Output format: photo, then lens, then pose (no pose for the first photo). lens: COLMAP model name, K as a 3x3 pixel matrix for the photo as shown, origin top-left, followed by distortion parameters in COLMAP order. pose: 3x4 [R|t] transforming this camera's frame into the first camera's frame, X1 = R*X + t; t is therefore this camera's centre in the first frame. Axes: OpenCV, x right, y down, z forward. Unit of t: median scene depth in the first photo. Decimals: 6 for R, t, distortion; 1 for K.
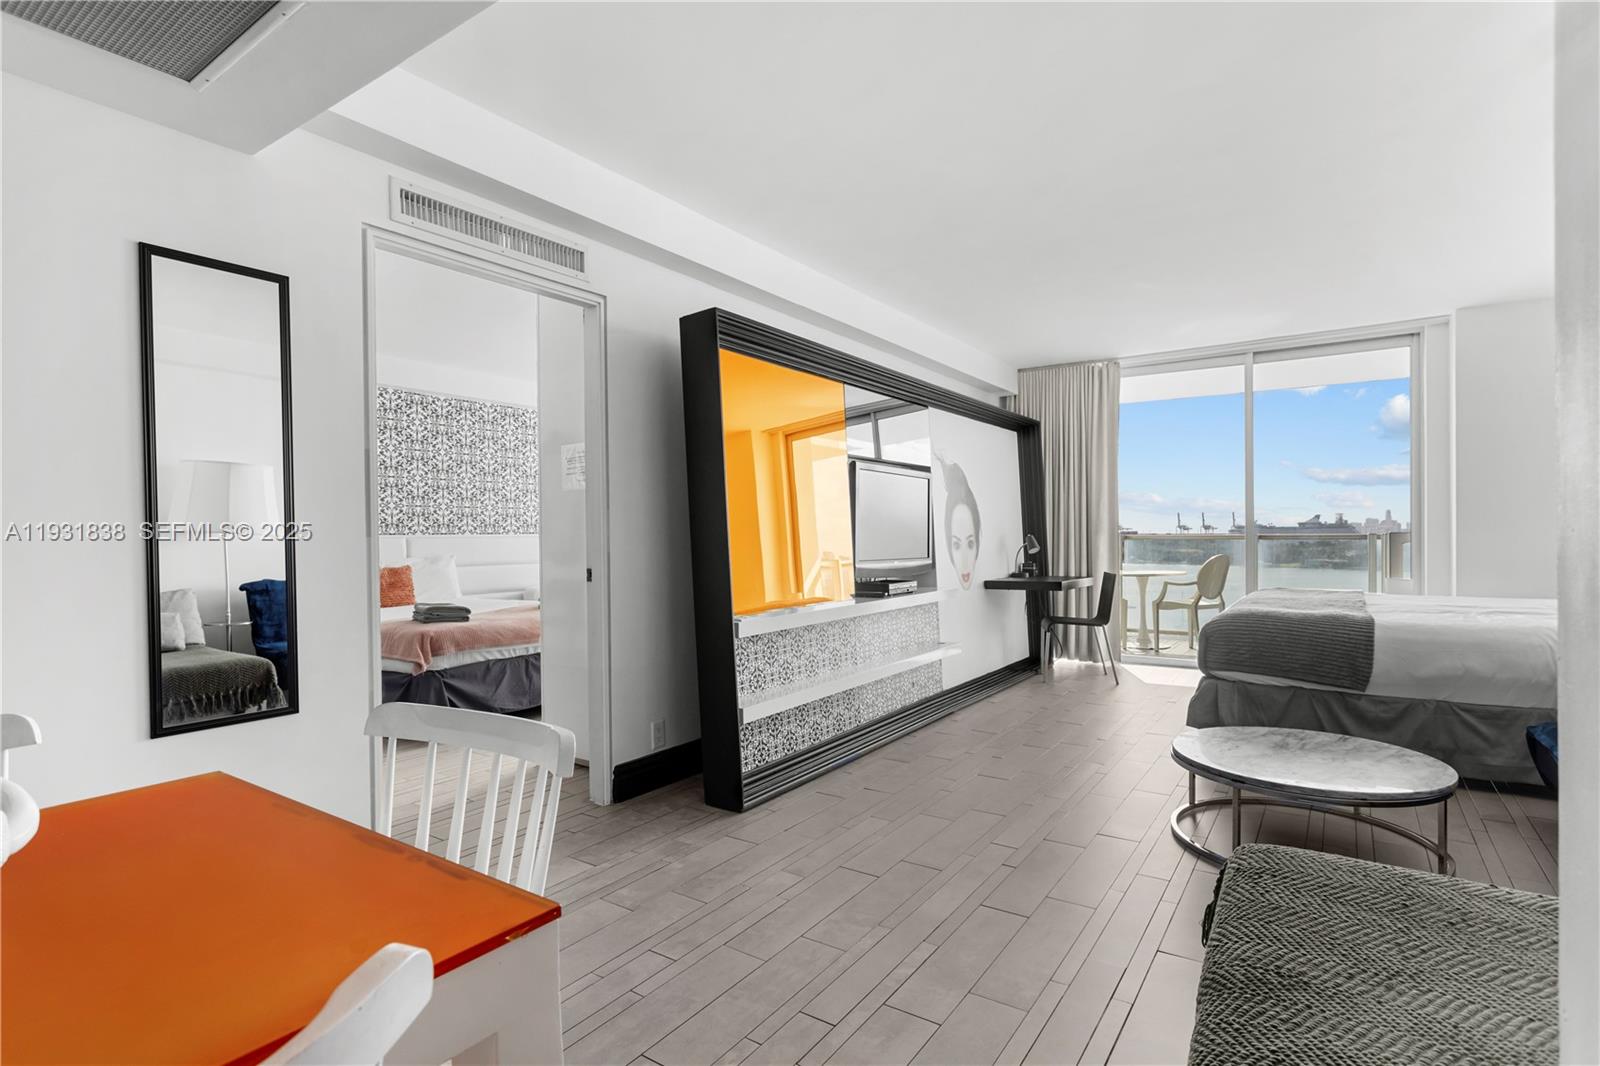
lens RADIAL K [[779.1, 0, 788.0], [0, 779.1, 531.3], [0, 0, 1]] dist [-0.011078, 0.001724]
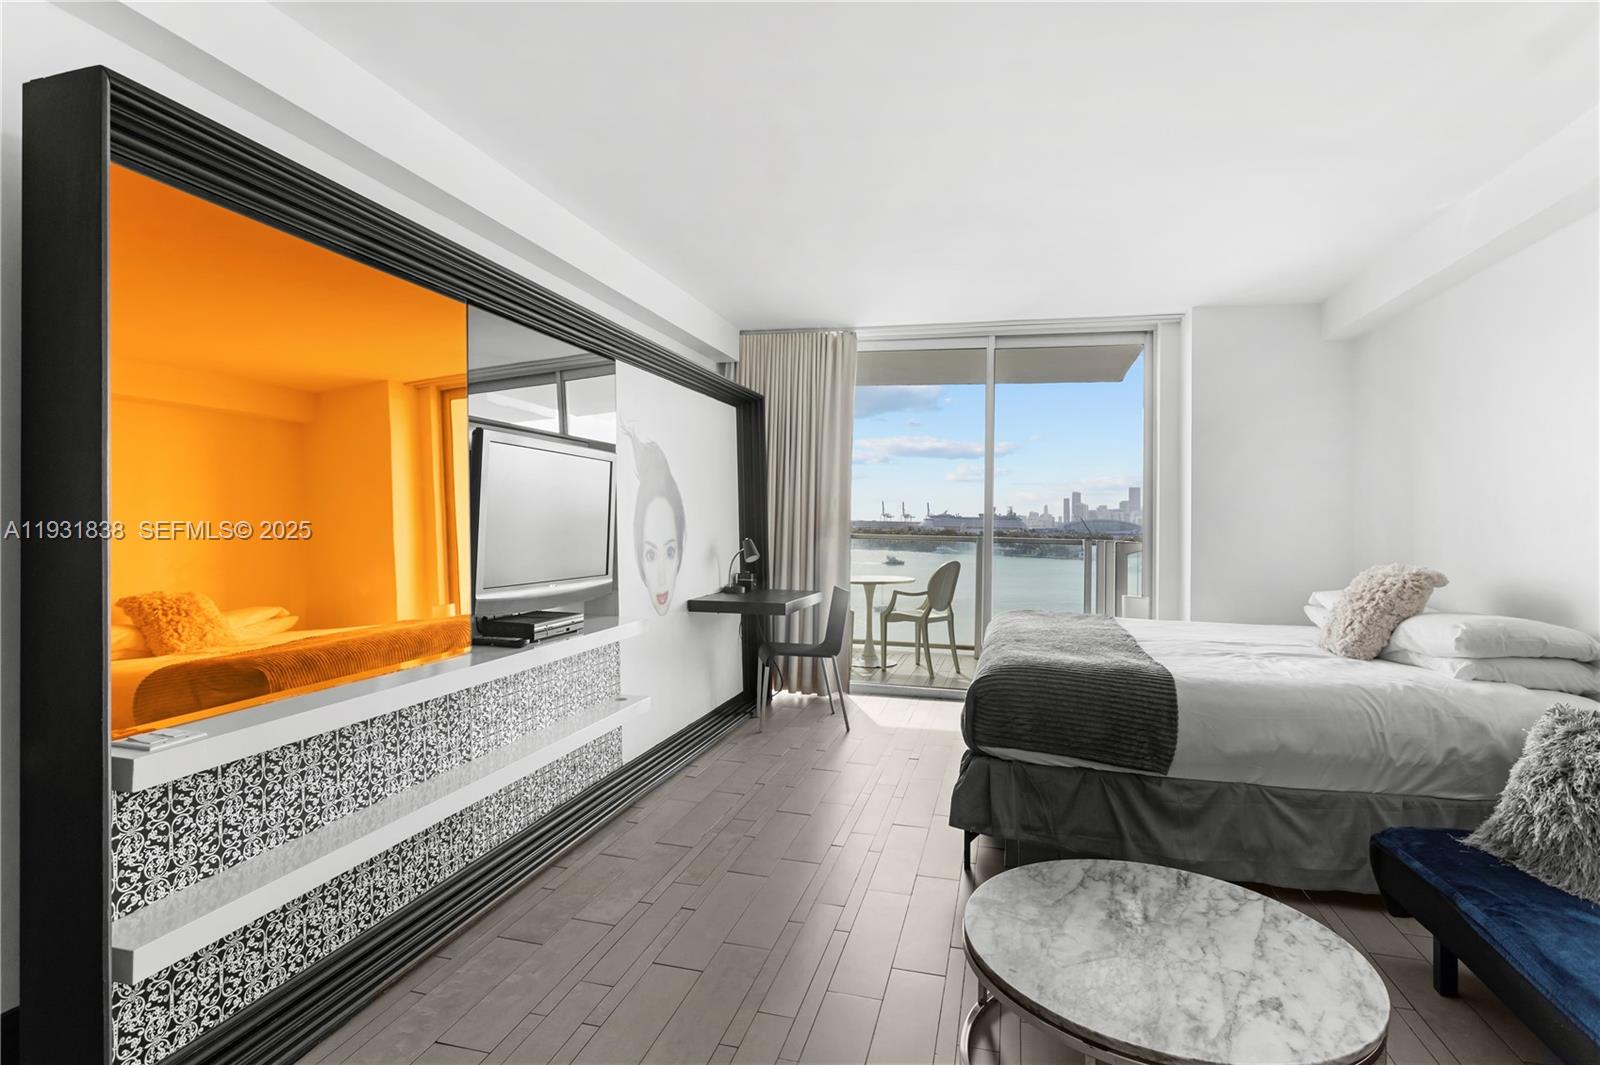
lens RADIAL K [[779.1, 0, 788.0], [0, 779.1, 530.8], [0, 0, 1]] dist [-0.011078, 0.001724]
pose [[0.938682, 0.019605, 0.344227, 0.084881], [-0.028714, 0.999359, 0.021385, -0.023075], [-0.343587, -0.029958, 0.938643, 0.270034]]
